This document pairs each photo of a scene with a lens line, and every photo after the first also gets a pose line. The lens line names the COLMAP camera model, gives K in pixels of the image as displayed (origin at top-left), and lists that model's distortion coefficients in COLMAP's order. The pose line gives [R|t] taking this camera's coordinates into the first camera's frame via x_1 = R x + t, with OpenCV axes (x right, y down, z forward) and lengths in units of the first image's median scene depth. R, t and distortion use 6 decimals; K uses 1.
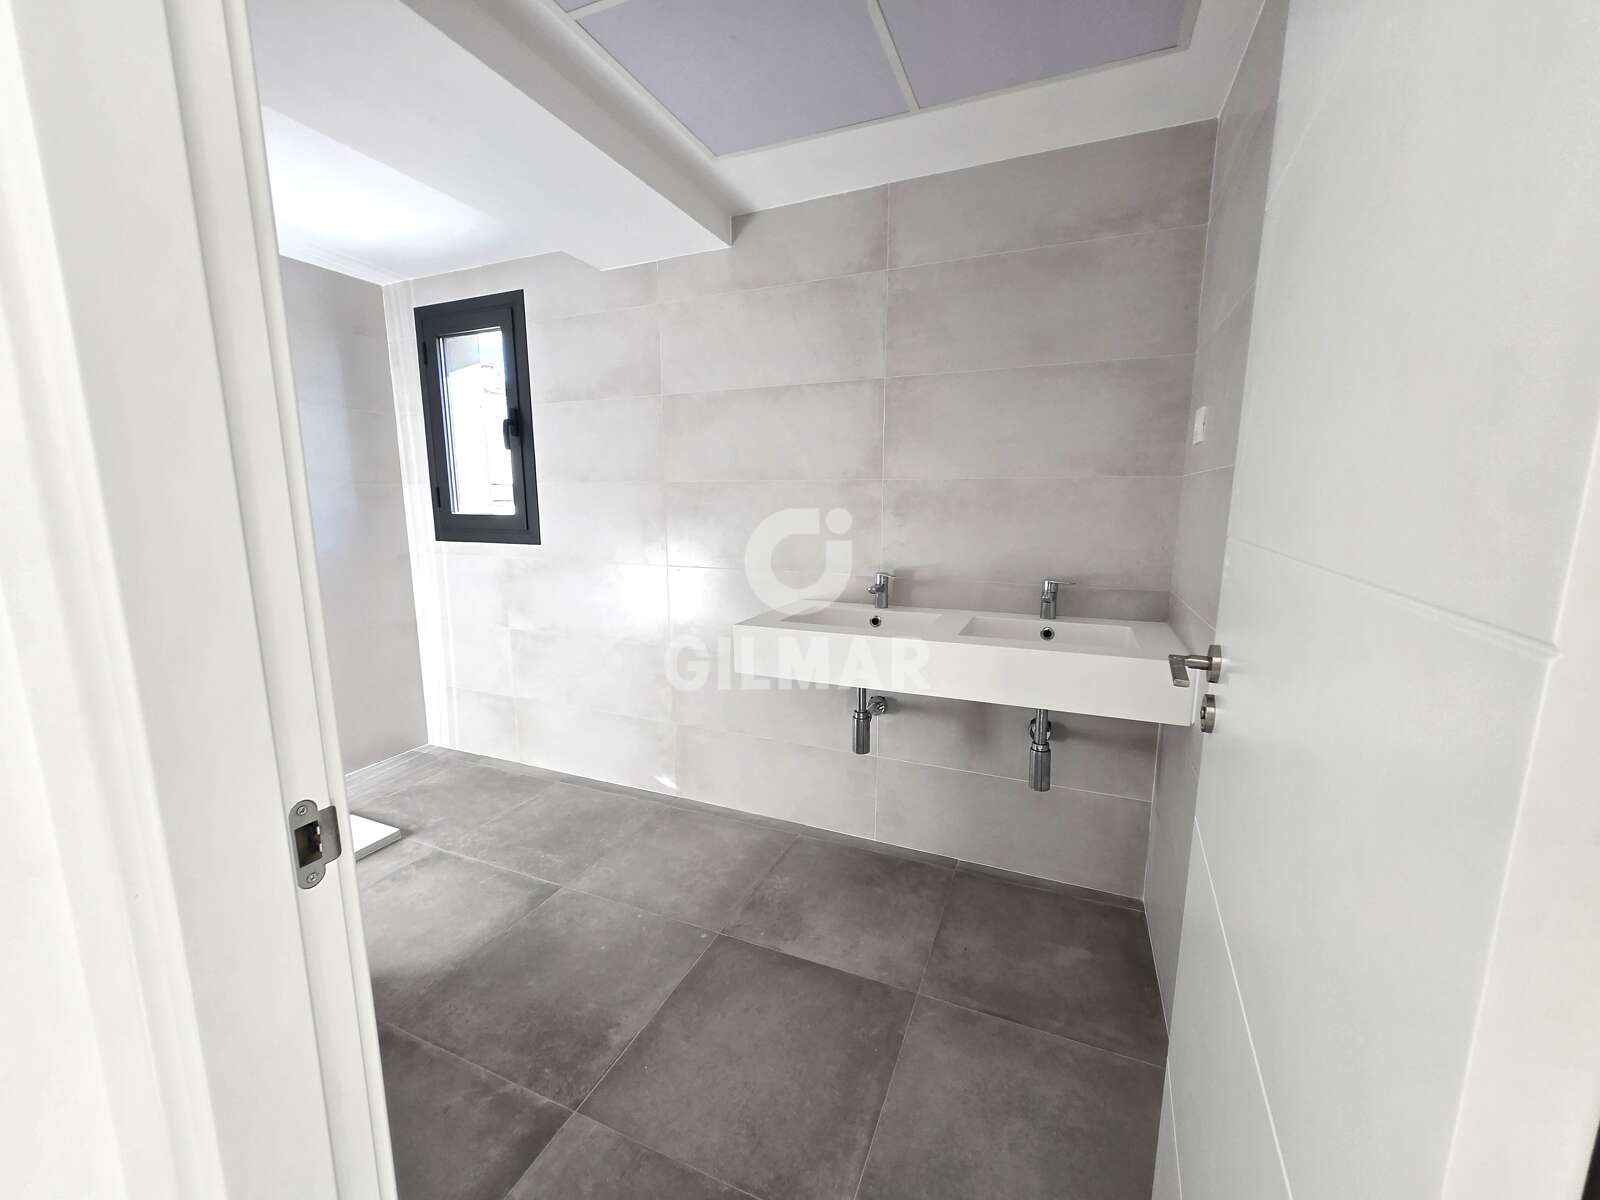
lens RADIAL K [[635.8, 0, 800.7], [0, 635.8, 602.2], [0, 0, 1]] dist [0.000176, 0.000087]
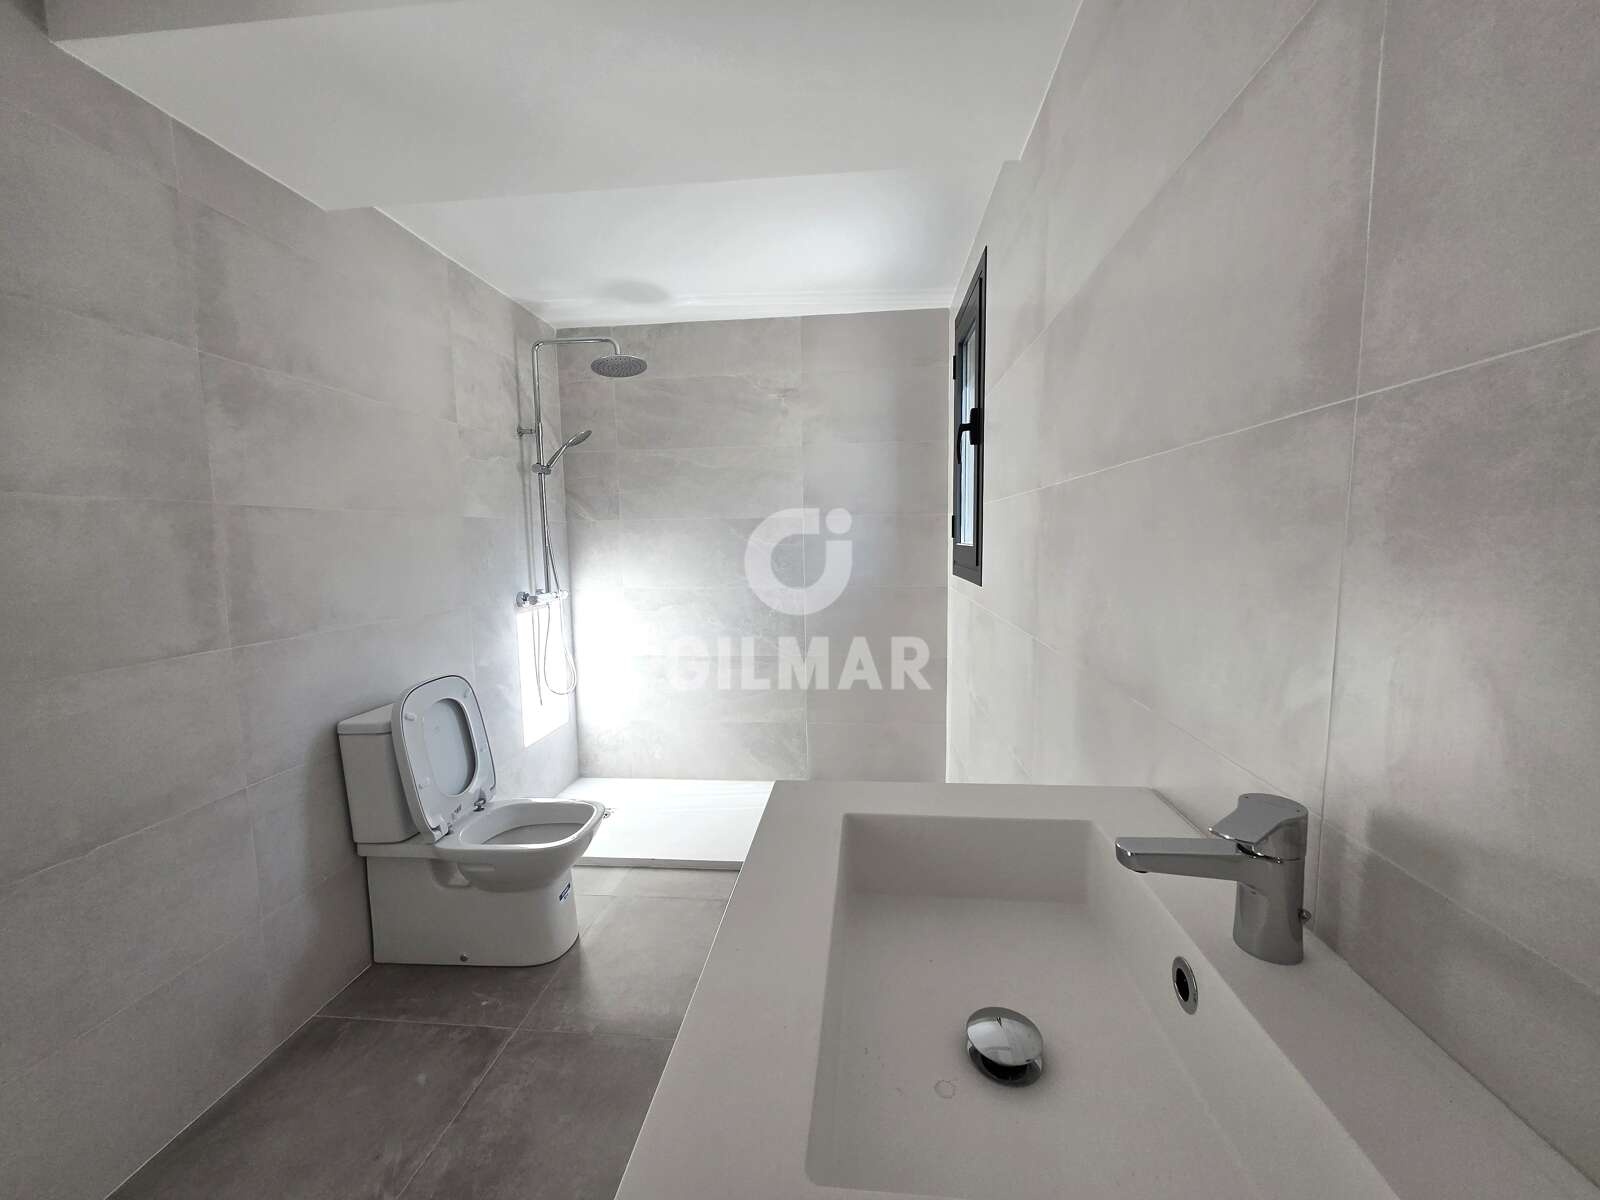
lens RADIAL K [[635.8, 0, 804.5], [0, 635.8, 604.6], [0, 0, 1]] dist [0.000176, 0.000087]
pose [[0.306933, 0.106693, -0.945732, 0.286036], [-0.141861, 0.987724, 0.065390, -0.109927], [0.941099, 0.114092, 0.318301, 0.759458]]
